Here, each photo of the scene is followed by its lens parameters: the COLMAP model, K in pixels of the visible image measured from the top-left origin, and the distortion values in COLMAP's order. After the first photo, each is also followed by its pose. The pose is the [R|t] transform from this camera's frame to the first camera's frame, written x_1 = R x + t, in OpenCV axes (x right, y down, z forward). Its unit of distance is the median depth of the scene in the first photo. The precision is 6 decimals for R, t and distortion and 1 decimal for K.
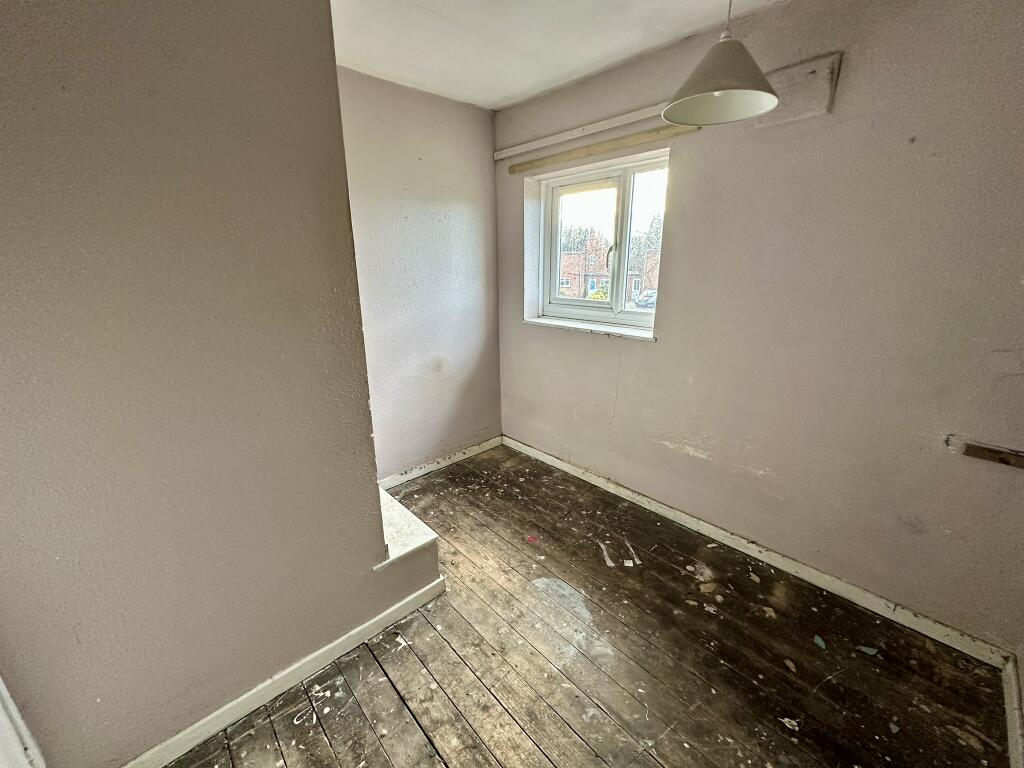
lens RADIAL K [[406.8, 0, 511.9], [0, 406.8, 383.0], [0, 0, 1]] dist [-0.002348, -0.000096]
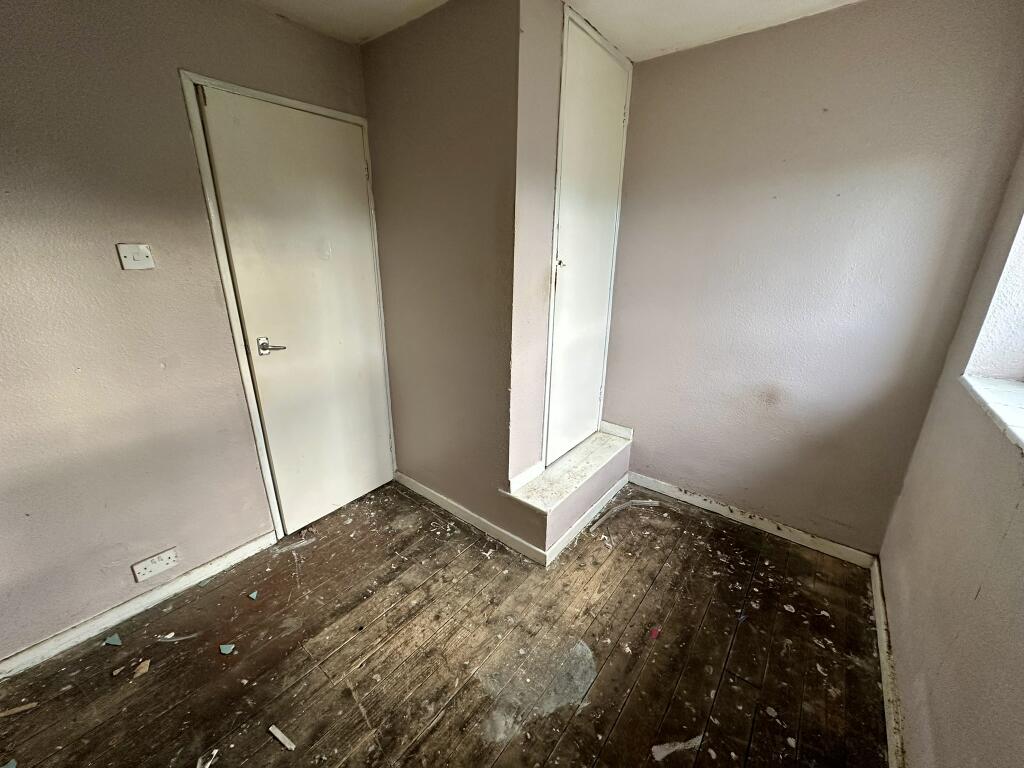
lens RADIAL K [[406.8, 0, 511.3], [0, 406.8, 383.5], [0, 0, 1]] dist [-0.002348, -0.000096]
pose [[0.143951, 0.315788, -0.937847, 0.587215], [-0.296113, 0.918040, 0.263668, -0.157485], [0.944243, 0.239753, 0.225661, 0.500041]]
